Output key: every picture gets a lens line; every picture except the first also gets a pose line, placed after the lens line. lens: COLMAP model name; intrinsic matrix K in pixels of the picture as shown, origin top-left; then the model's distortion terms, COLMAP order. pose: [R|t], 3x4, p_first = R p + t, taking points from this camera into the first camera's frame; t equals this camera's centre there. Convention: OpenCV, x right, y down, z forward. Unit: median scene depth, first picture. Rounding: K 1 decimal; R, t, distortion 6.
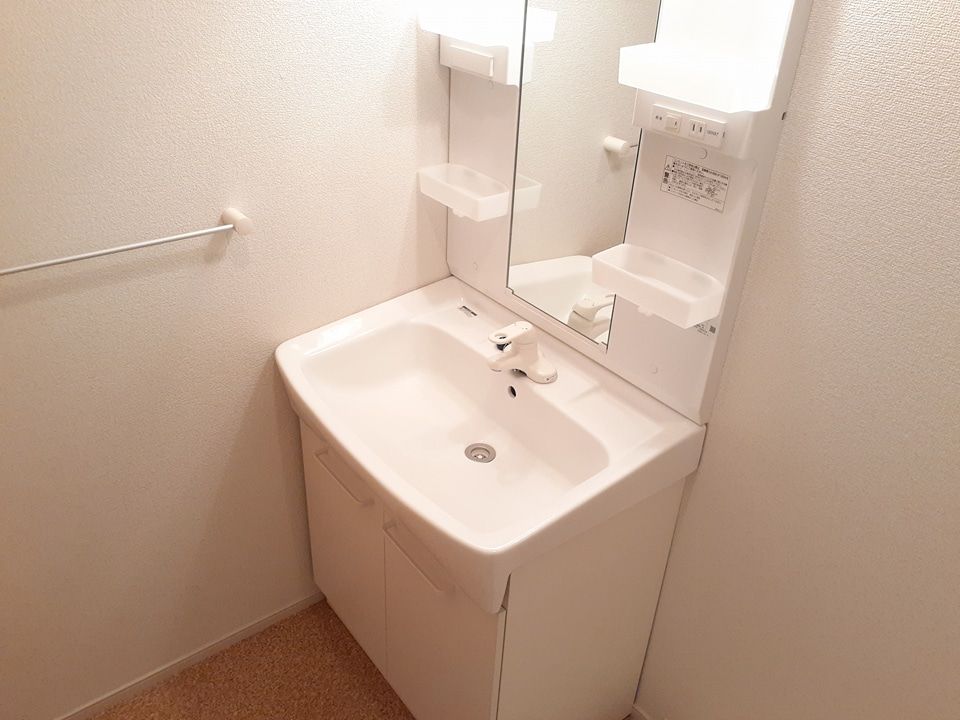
lens RADIAL K [[765.4, 0, 480.0], [0, 765.4, 360.0], [0, 0, 1]] dist [-0.004478, -0.004875]
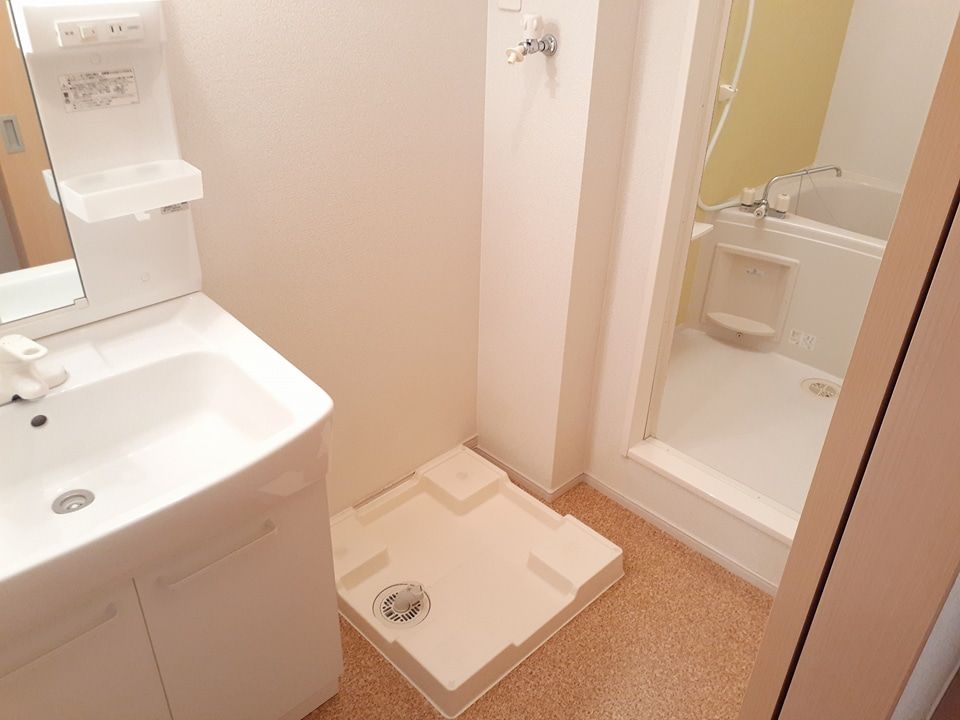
lens RADIAL K [[765.4, 0, 480.0], [0, 765.4, 360.0], [0, 0, 1]] dist [-0.004478, -0.004875]
pose [[-0.139188, -0.538219, 0.831232, -0.866695], [0.481705, 0.696599, 0.531705, -0.275698], [-0.865209, 0.474416, 0.162304, 0.542523]]
